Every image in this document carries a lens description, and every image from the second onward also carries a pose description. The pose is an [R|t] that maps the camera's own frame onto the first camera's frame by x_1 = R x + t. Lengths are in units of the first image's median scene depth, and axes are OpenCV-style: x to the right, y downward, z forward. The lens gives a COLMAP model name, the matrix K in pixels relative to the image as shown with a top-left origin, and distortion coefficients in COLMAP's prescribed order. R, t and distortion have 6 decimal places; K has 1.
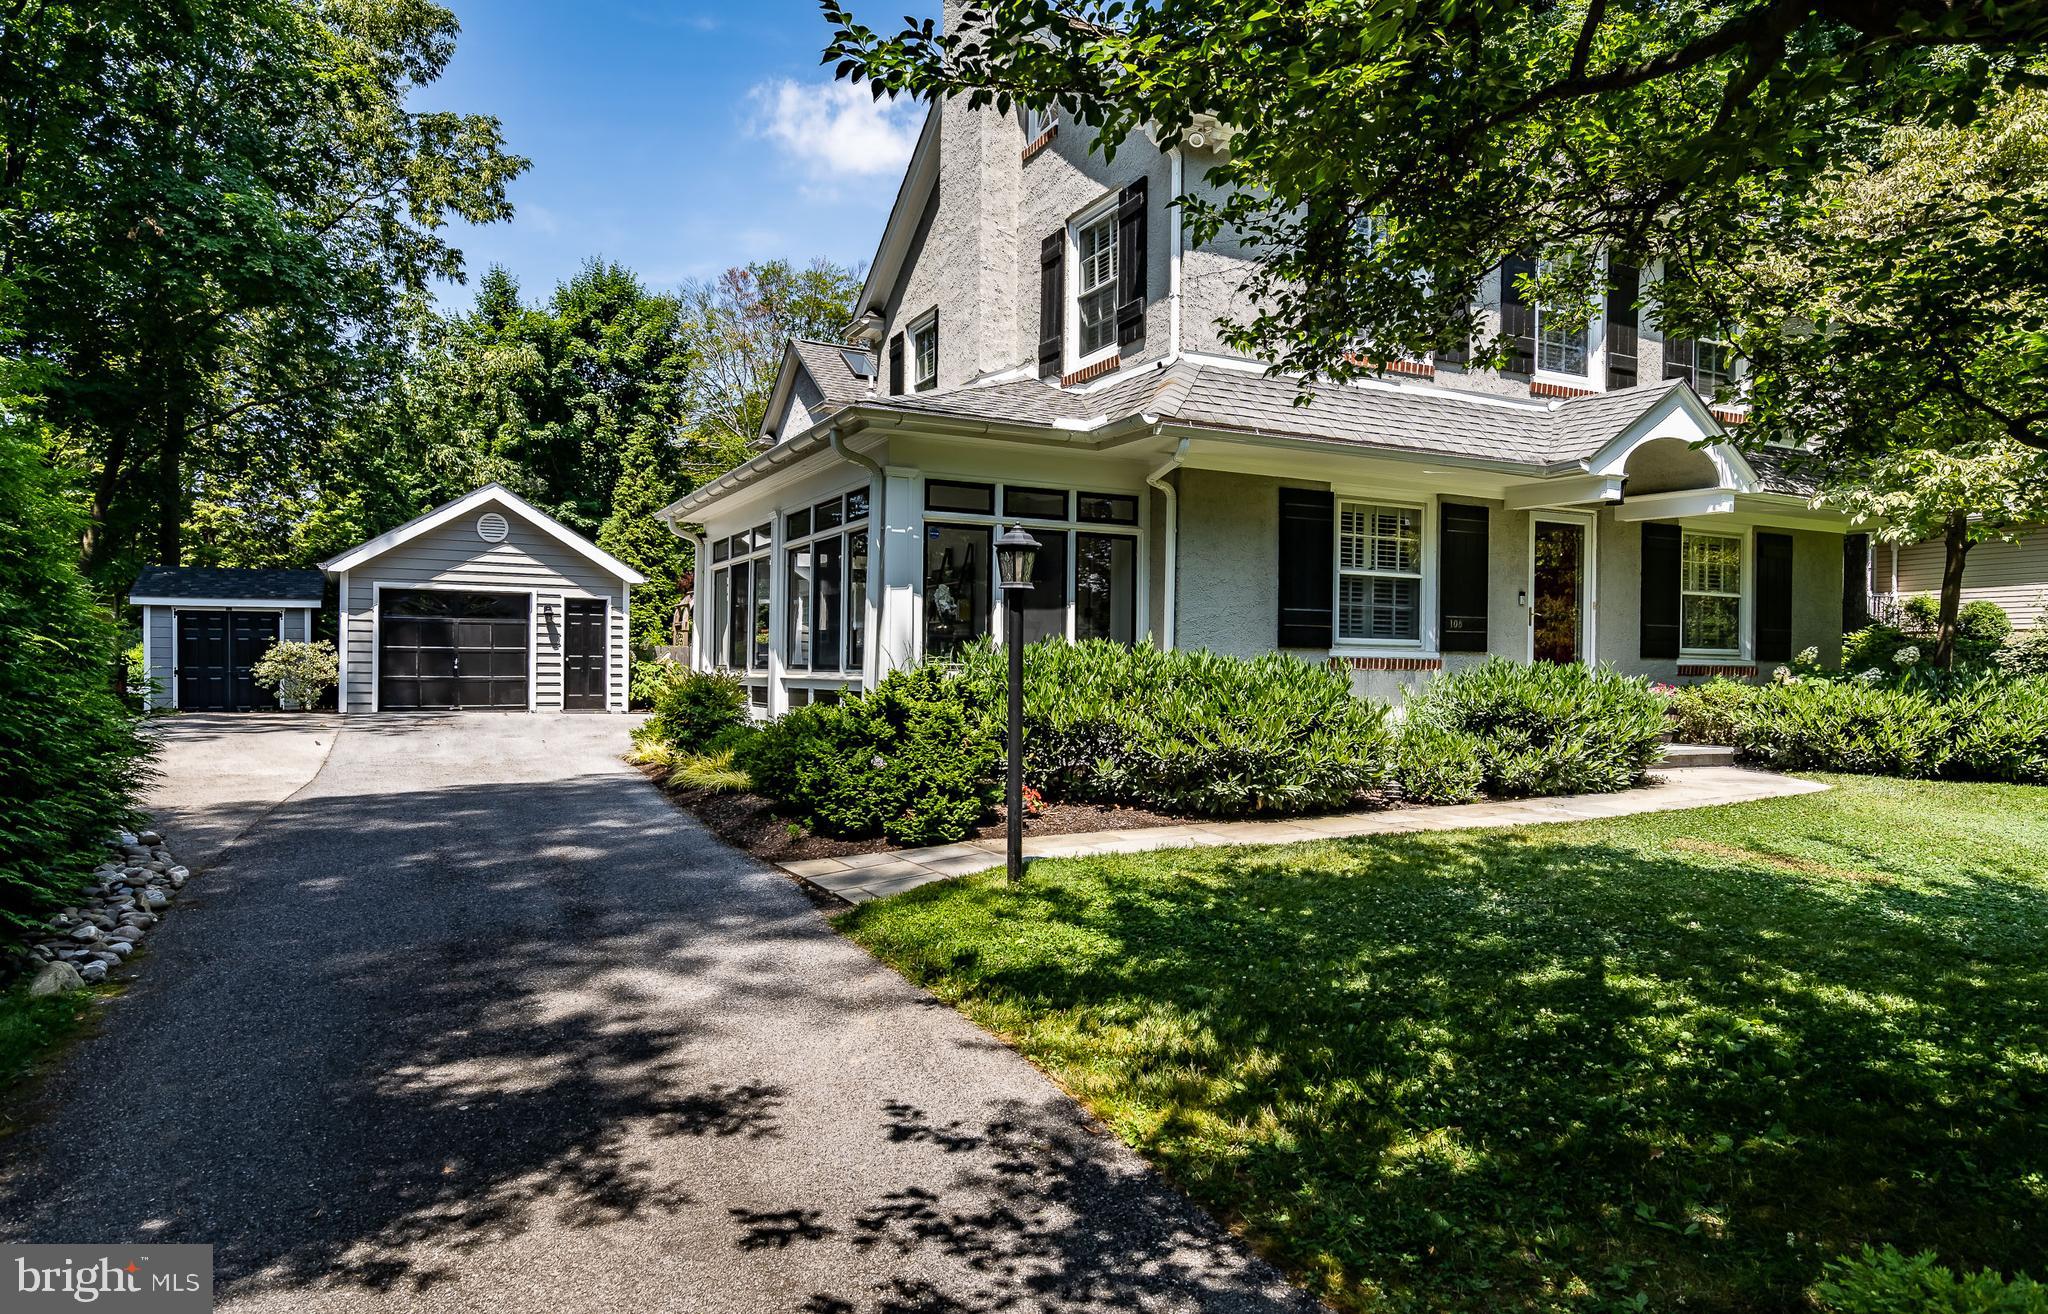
lens RADIAL K [[1291.5, 0, 1024.0], [0, 1291.5, 657.0], [0, 0, 1]] dist [0.005502, 0.000489]
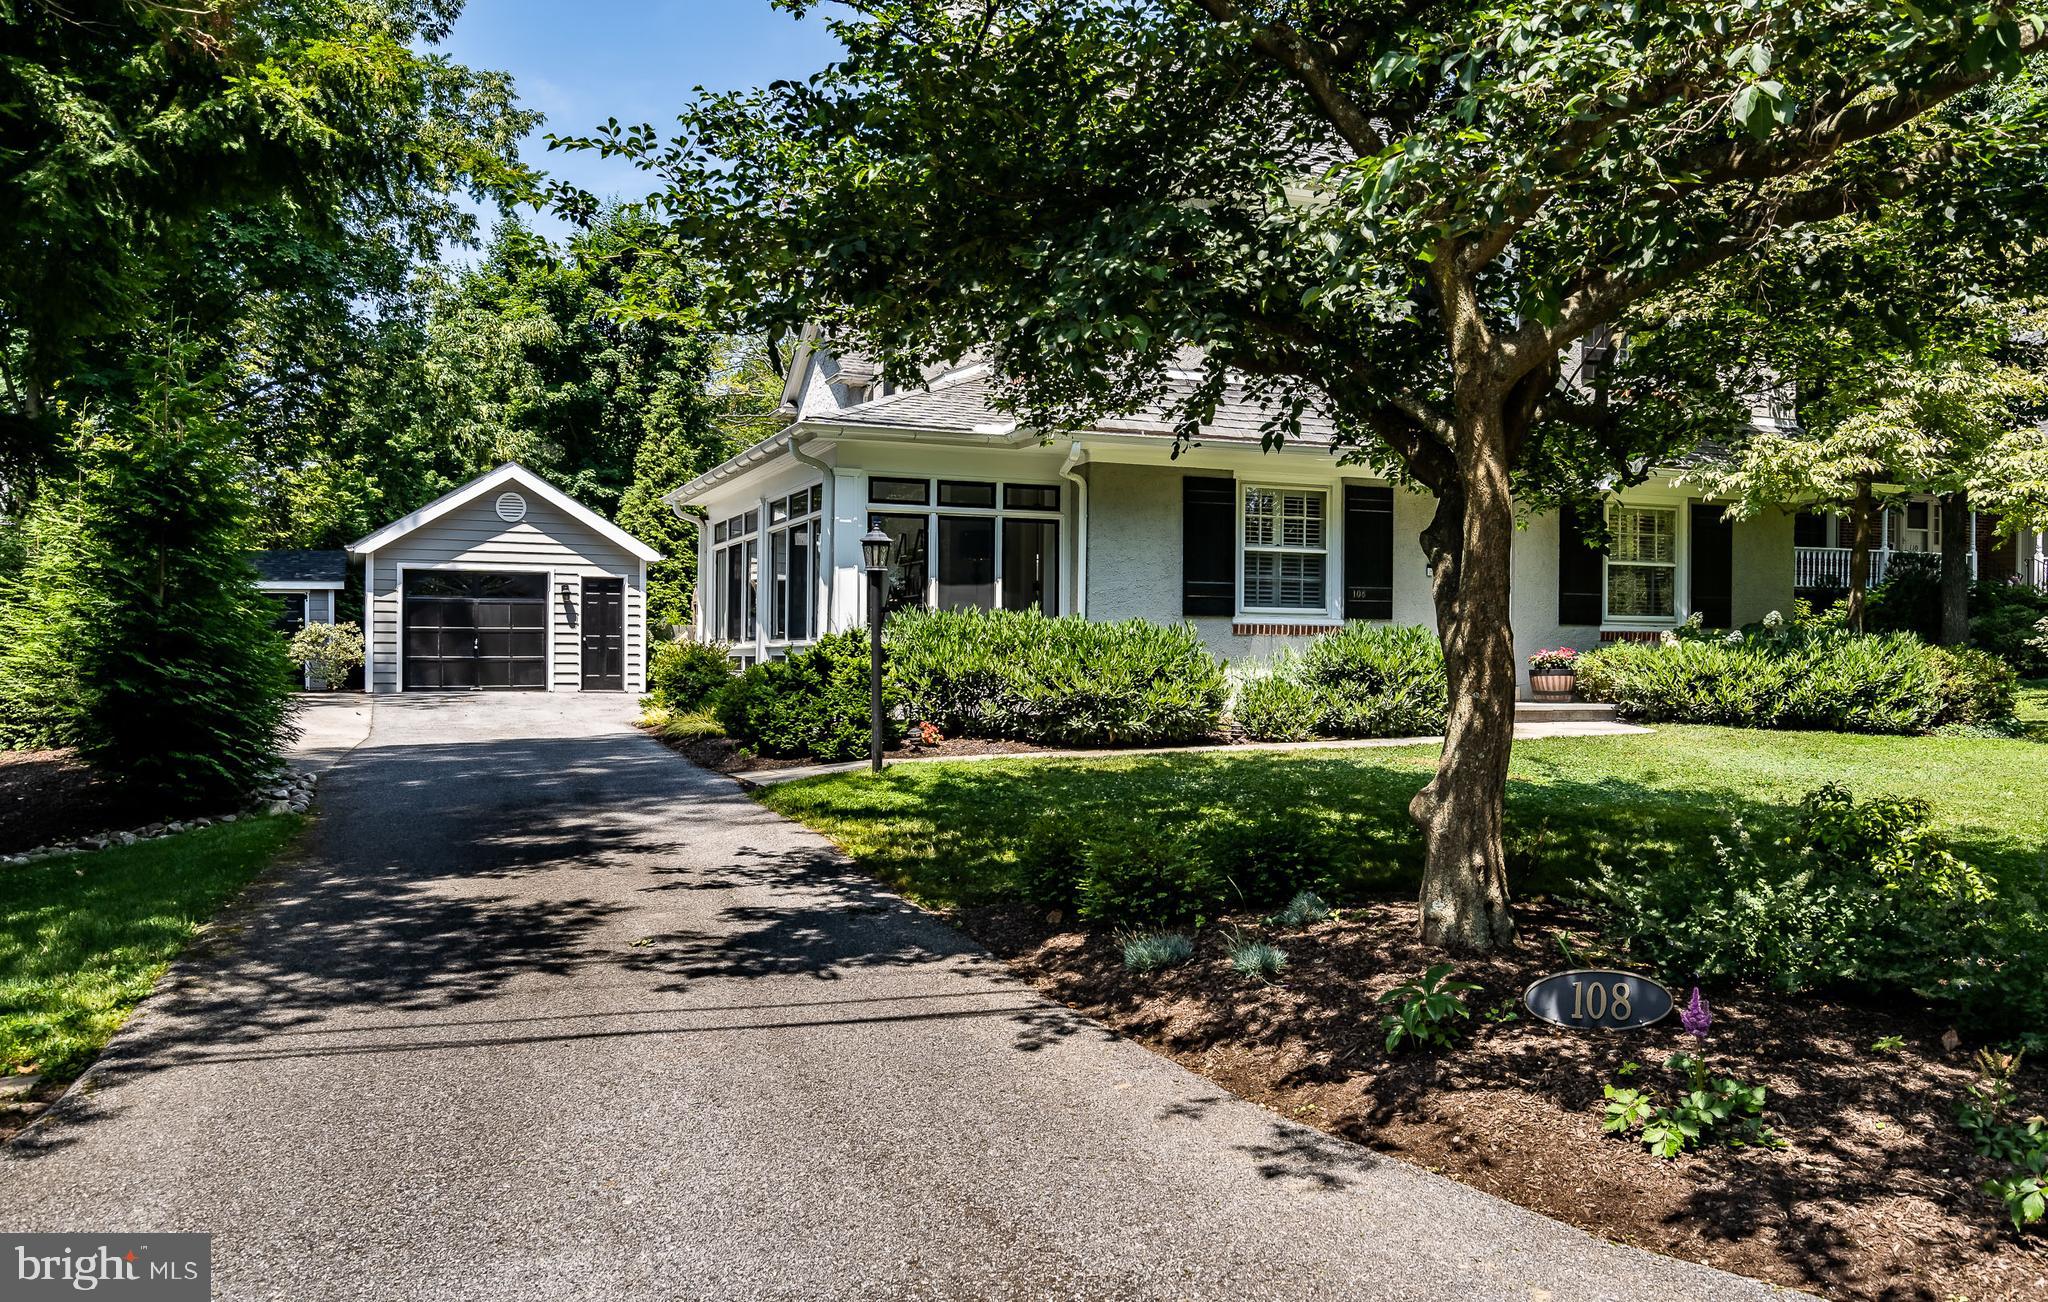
lens RADIAL K [[1671.2, 0, 1024.0], [0, 1671.2, 651.0], [0, 0, 1]] dist [0.010210, 0.005464]
pose [[0.996255, -0.006013, -0.086250, 0.098355], [0.006280, 0.999976, 0.002824, 0.010147], [0.086231, -0.003355, 0.996270, -0.263597]]
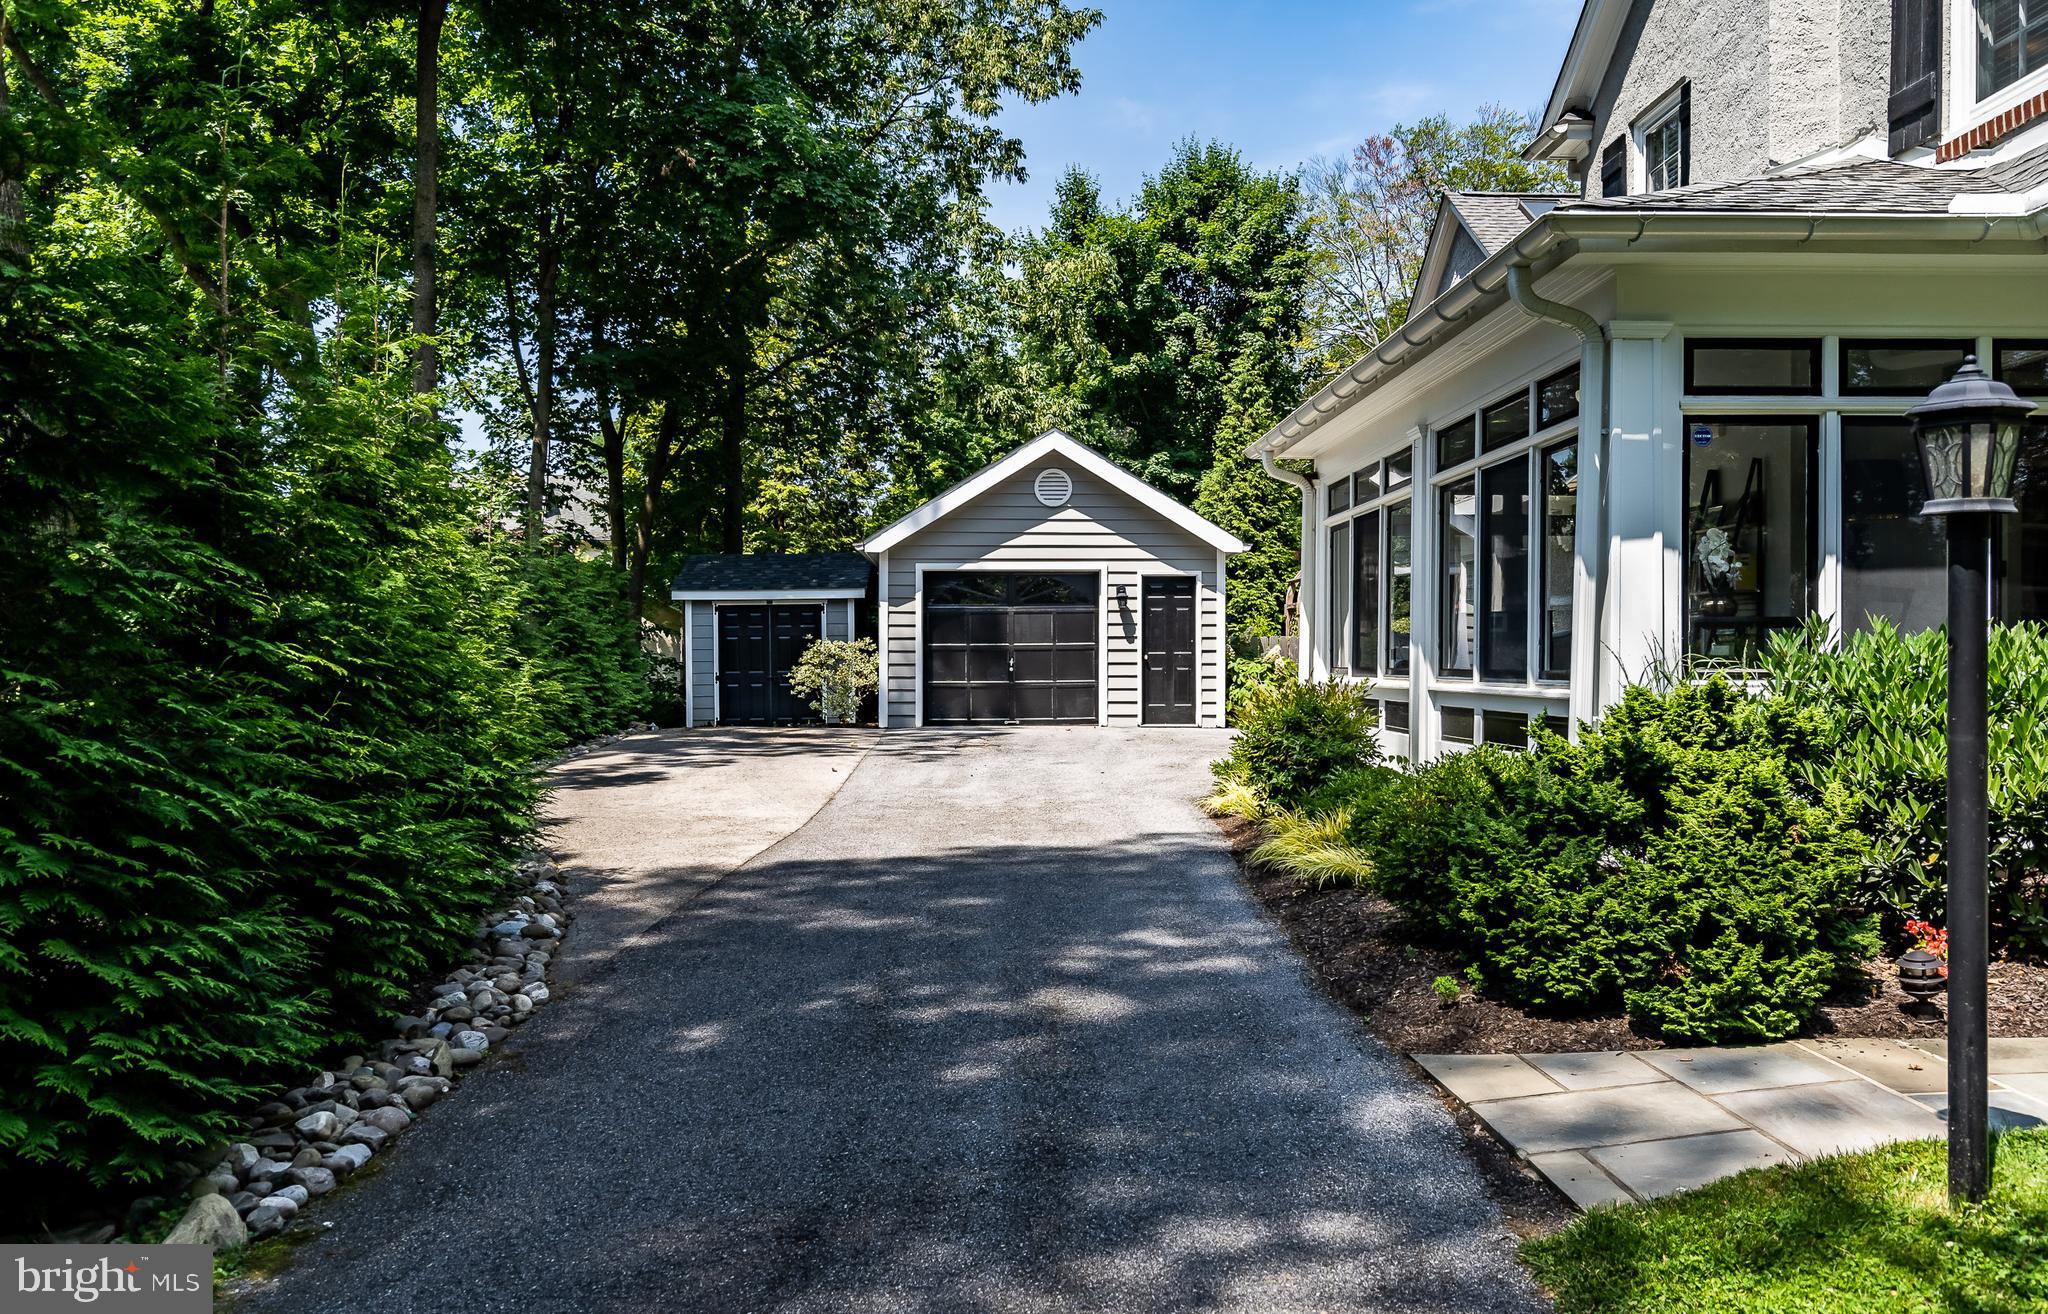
lens RADIAL K [[1623.7, 0, 1004.5], [0, 1623.7, 697.1], [0, 0, 1]] dist [0.002093, 0.001908]
pose [[0.901551, -0.001501, -0.432670, -0.018992], [0.015694, 0.999449, 0.029234, -0.004128], [0.432388, -0.033146, 0.901078, 0.116929]]
